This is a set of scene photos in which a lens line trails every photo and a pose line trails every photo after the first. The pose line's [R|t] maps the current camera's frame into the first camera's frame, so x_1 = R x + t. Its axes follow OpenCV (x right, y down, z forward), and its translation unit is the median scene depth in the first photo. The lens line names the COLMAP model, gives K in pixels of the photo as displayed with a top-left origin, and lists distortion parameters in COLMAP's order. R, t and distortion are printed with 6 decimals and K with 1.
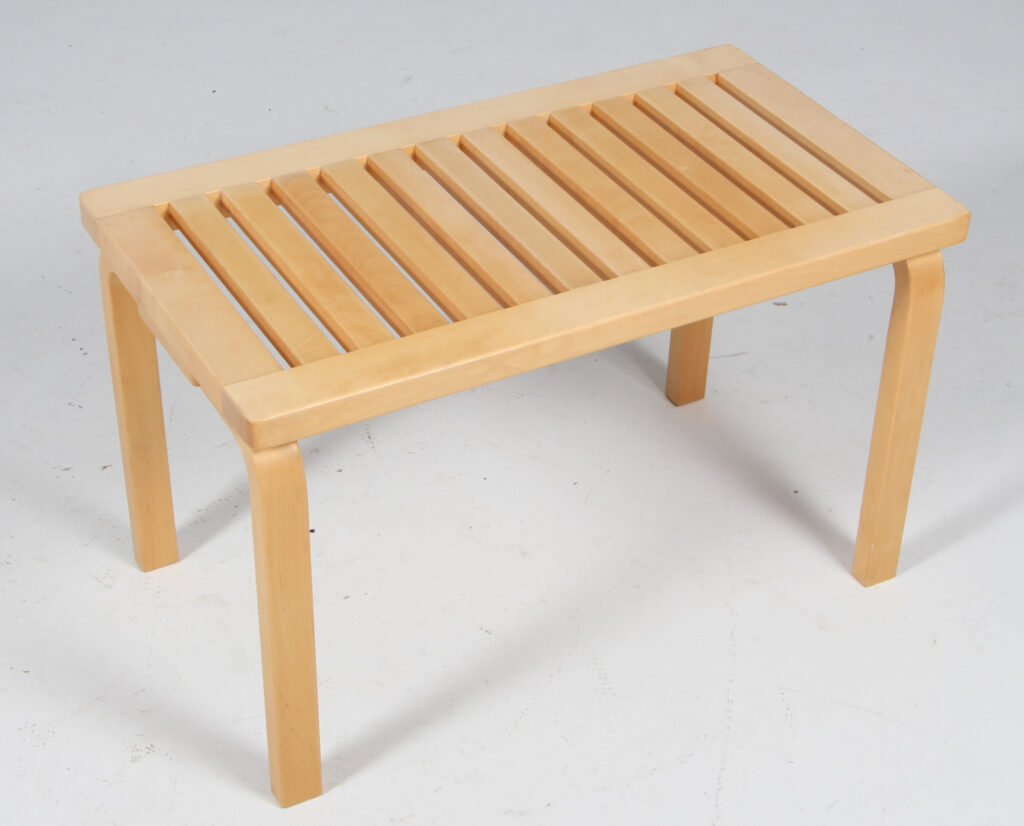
lens RADIAL K [[1977.6, 0, 540.6], [0, 1977.6, 418.6], [0, 0, 1]] dist [0.046301, 0.000000]
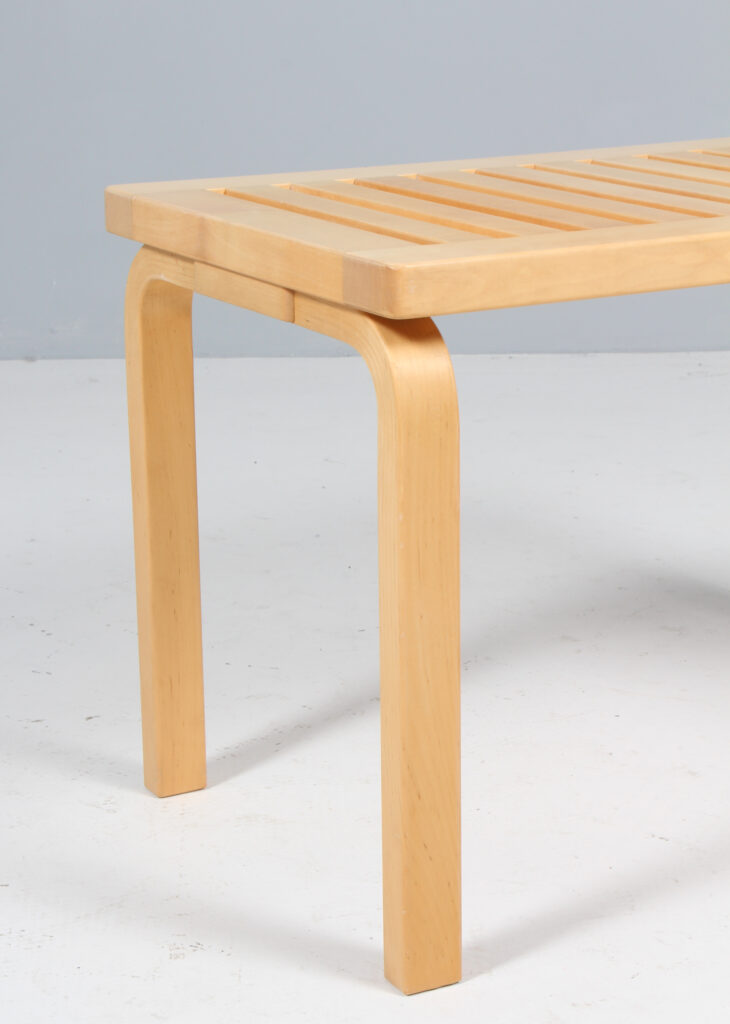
lens RADIAL K [[2423.4, 0, 359.3], [0, 2423.4, 581.3], [0, 0, 1]] dist [0.283875, 0.000000]
pose [[0.999056, -0.038316, -0.020486, -0.122140], [0.028956, 0.938685, -0.343557, 0.342796], [0.032393, 0.342640, 0.938908, 0.184221]]
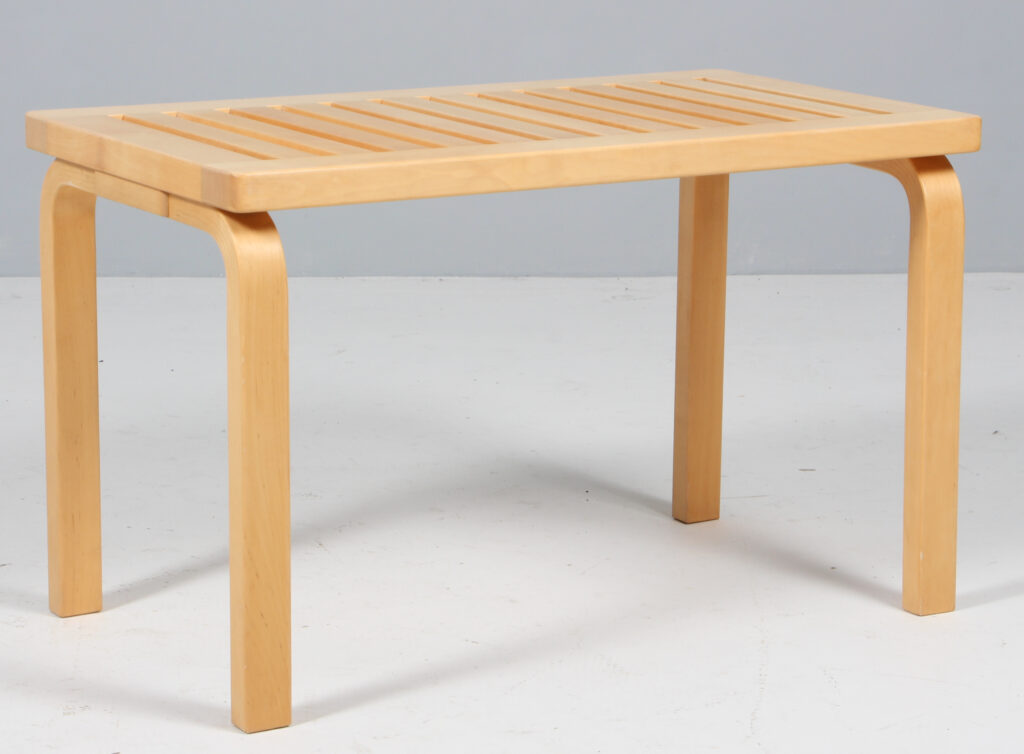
lens RADIAL K [[3300.4, 0, 524.1], [0, 3300.4, 345.2], [0, 0, 1]] dist [0.421870, 0.000000]
pose [[0.999242, -0.030852, 0.023738, -0.038402], [0.037996, 0.905628, -0.422367, 0.650425], [-0.008467, 0.422948, 0.906114, -0.374036]]
